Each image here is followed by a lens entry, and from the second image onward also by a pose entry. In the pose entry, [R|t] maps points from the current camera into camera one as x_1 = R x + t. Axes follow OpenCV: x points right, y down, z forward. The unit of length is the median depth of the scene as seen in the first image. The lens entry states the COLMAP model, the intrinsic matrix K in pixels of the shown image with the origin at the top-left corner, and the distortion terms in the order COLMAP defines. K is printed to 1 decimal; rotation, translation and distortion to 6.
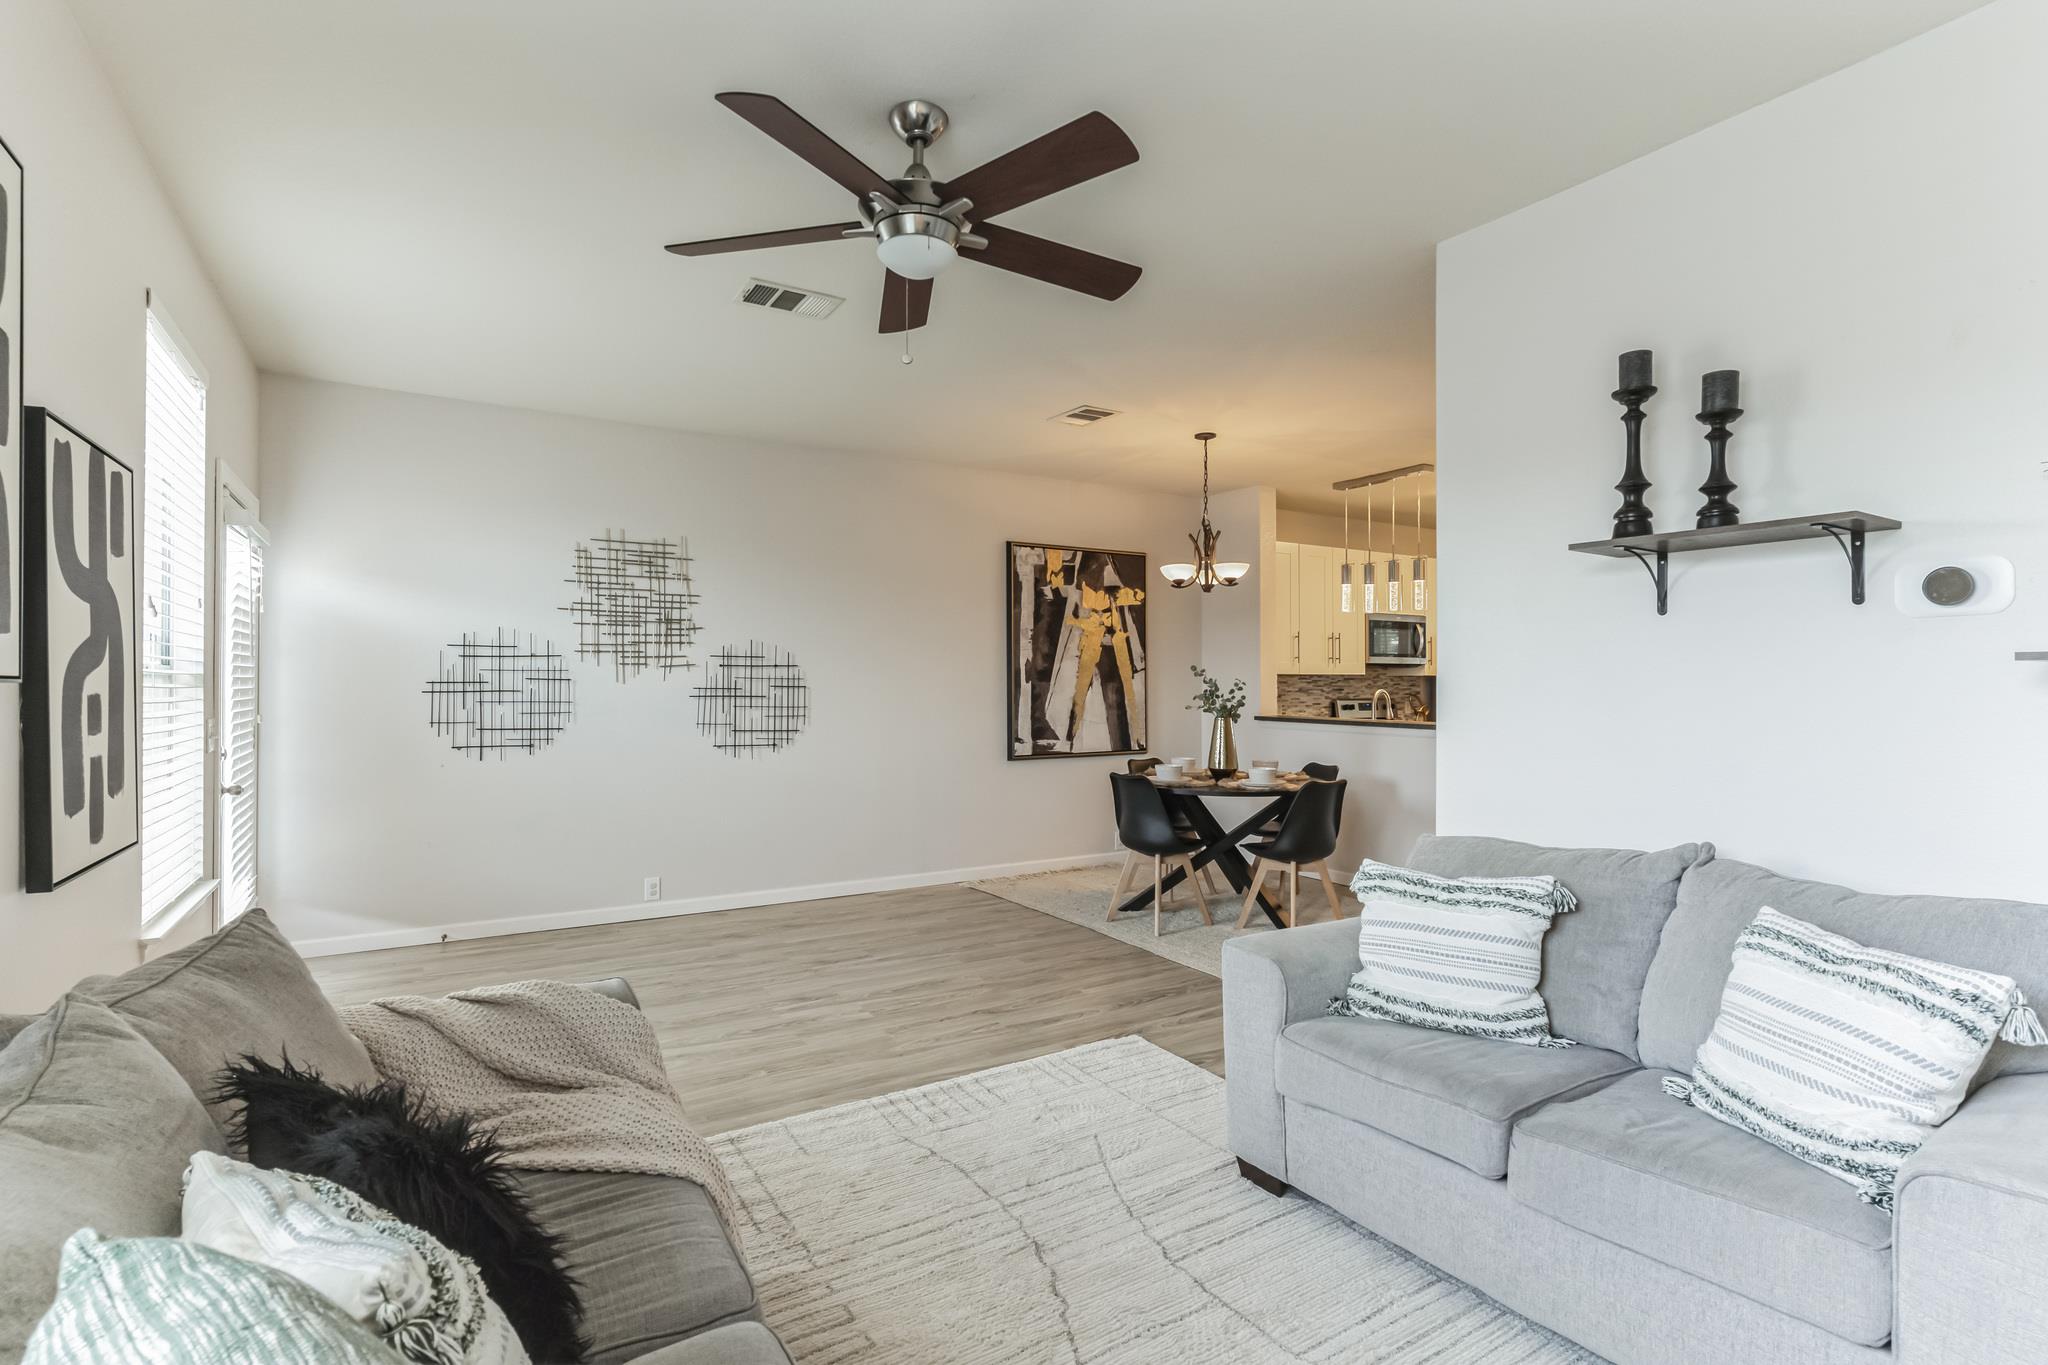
lens RADIAL K [[976.4, 0, 1024.6], [0, 976.4, 677.8], [0, 0, 1]] dist [0.002526, 0.000372]
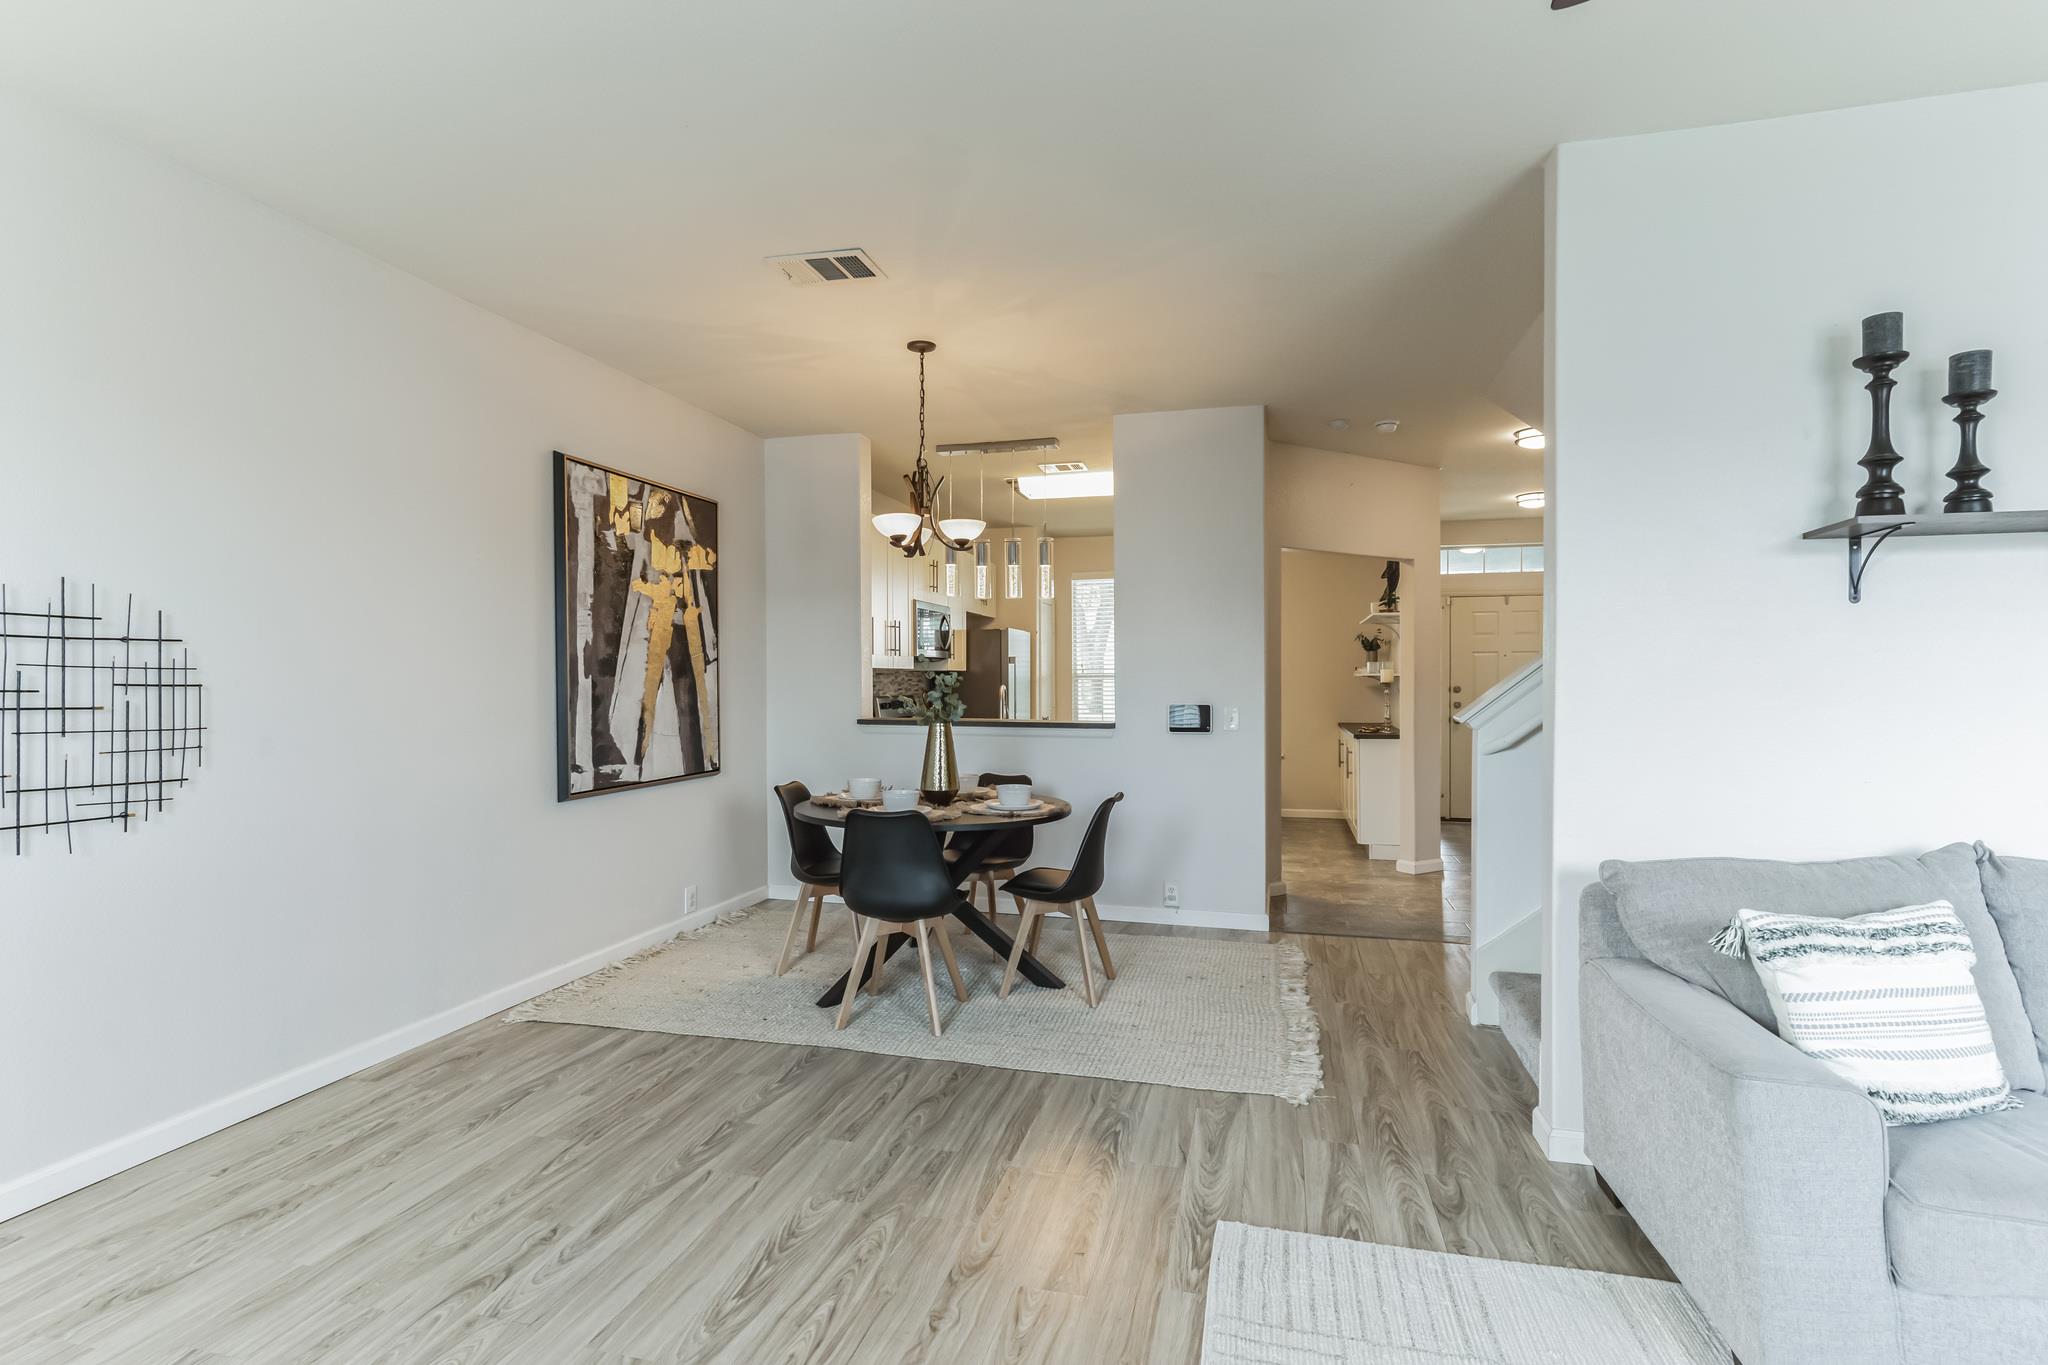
lens RADIAL K [[975.7, 0, 1021.8], [0, 975.7, 686.3], [0, 0, 1]] dist [0.003506, -0.000433]
pose [[0.727921, -0.005703, 0.685637, -0.266225], [-0.002209, 0.999941, 0.010663, 0.003725], [-0.685657, -0.009277, 0.727865, 0.393353]]
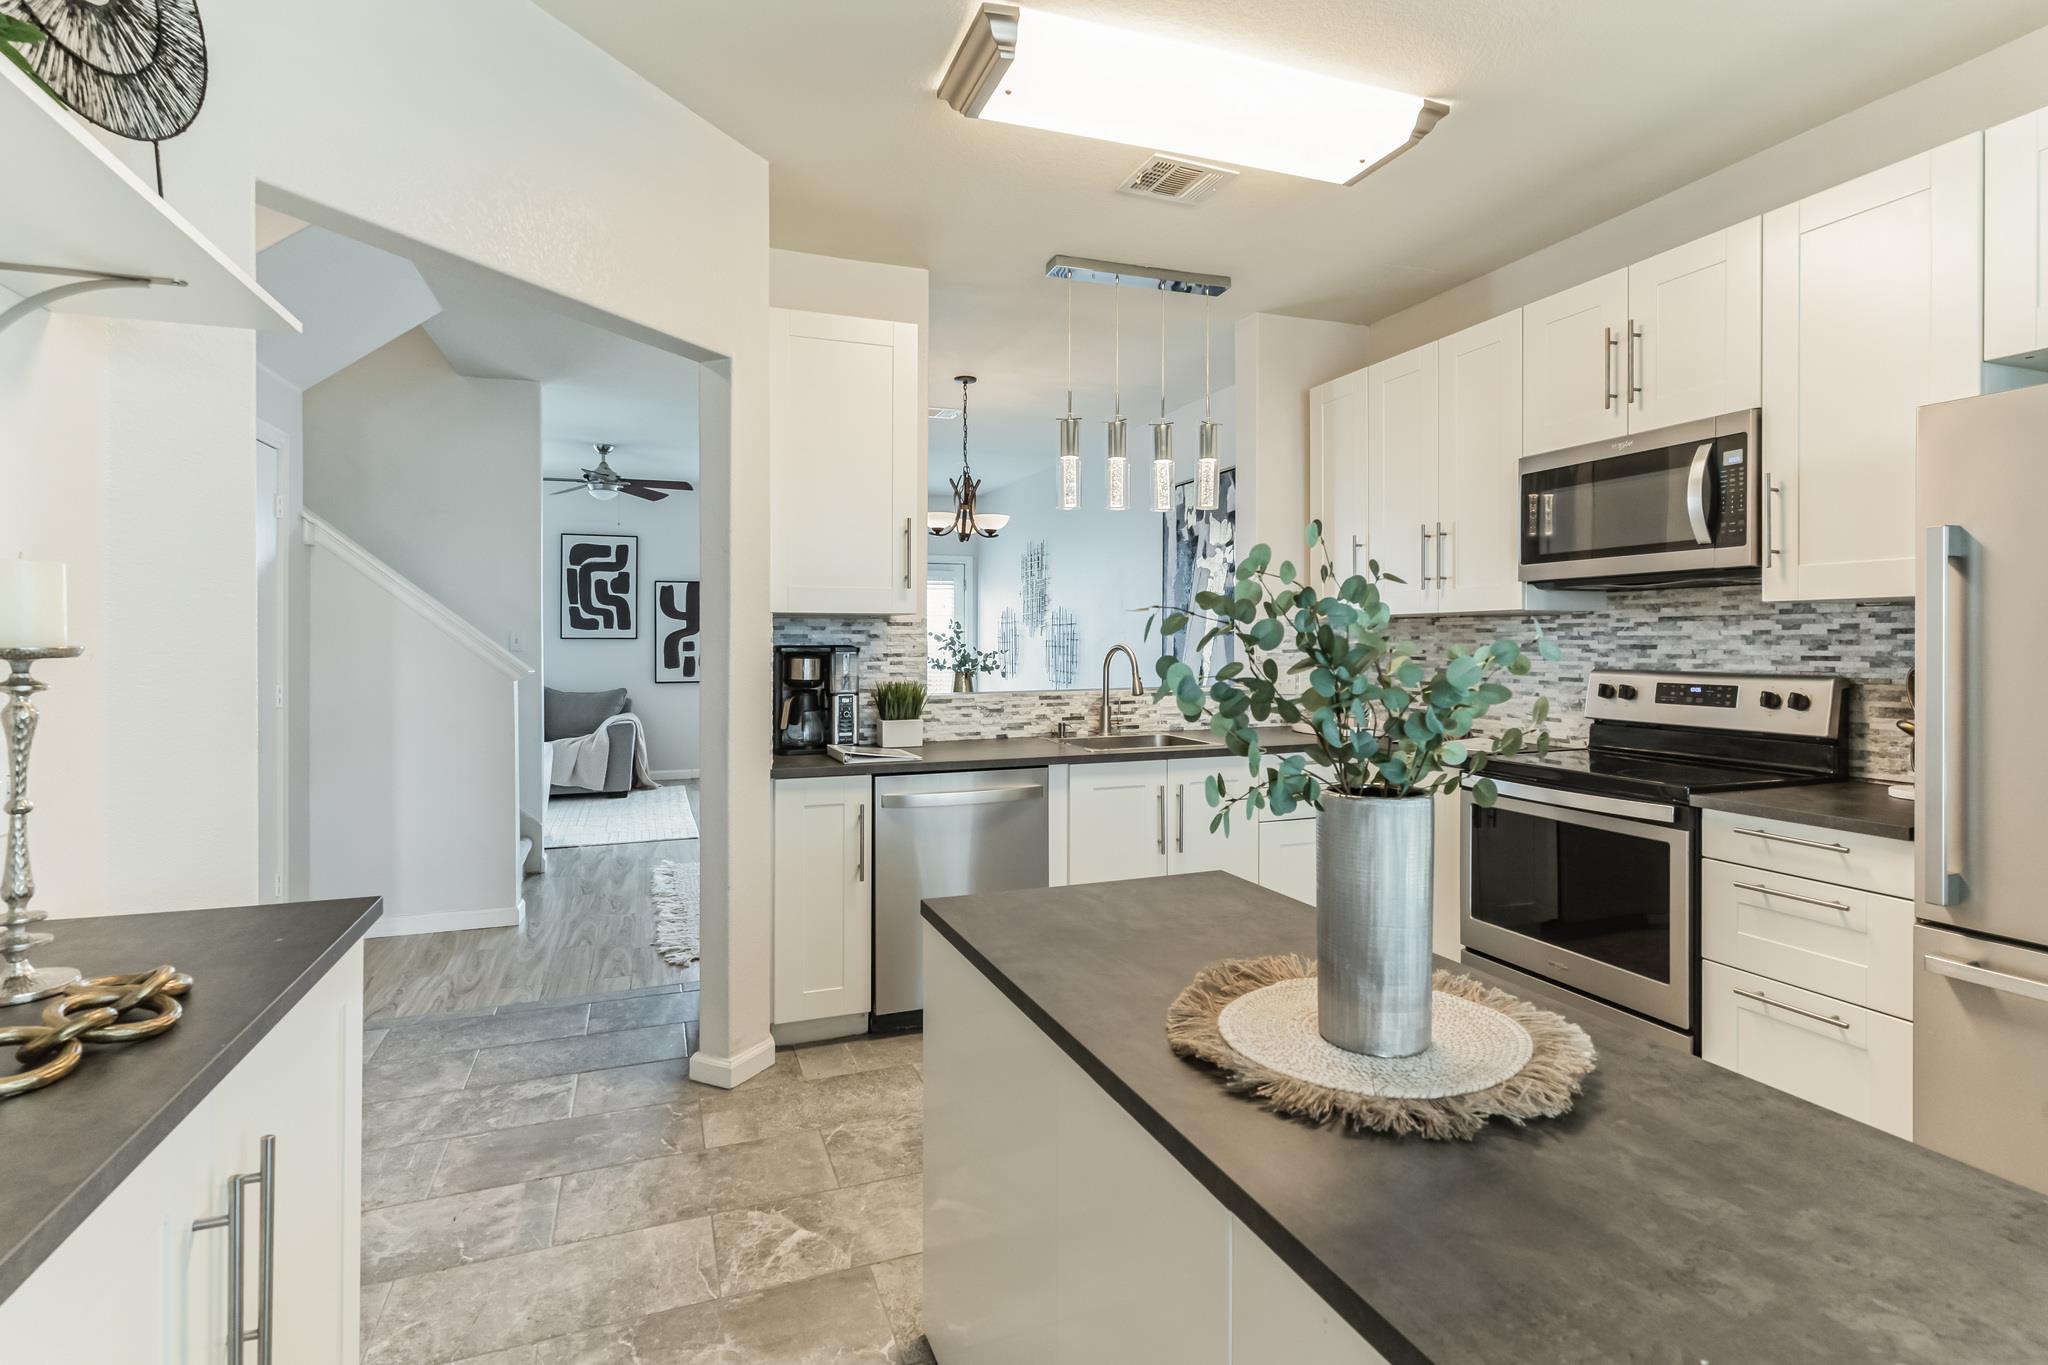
lens RADIAL K [[993.3, 0, 1021.0], [0, 993.3, 642.4], [0, 0, 1]] dist [-0.000111, 0.000062]
pose [[-0.200021, 0.000428, -0.979792, 1.110918], [0.006441, 0.999979, -0.000878, 0.013367], [0.979770, -0.006487, -0.200020, 1.221815]]
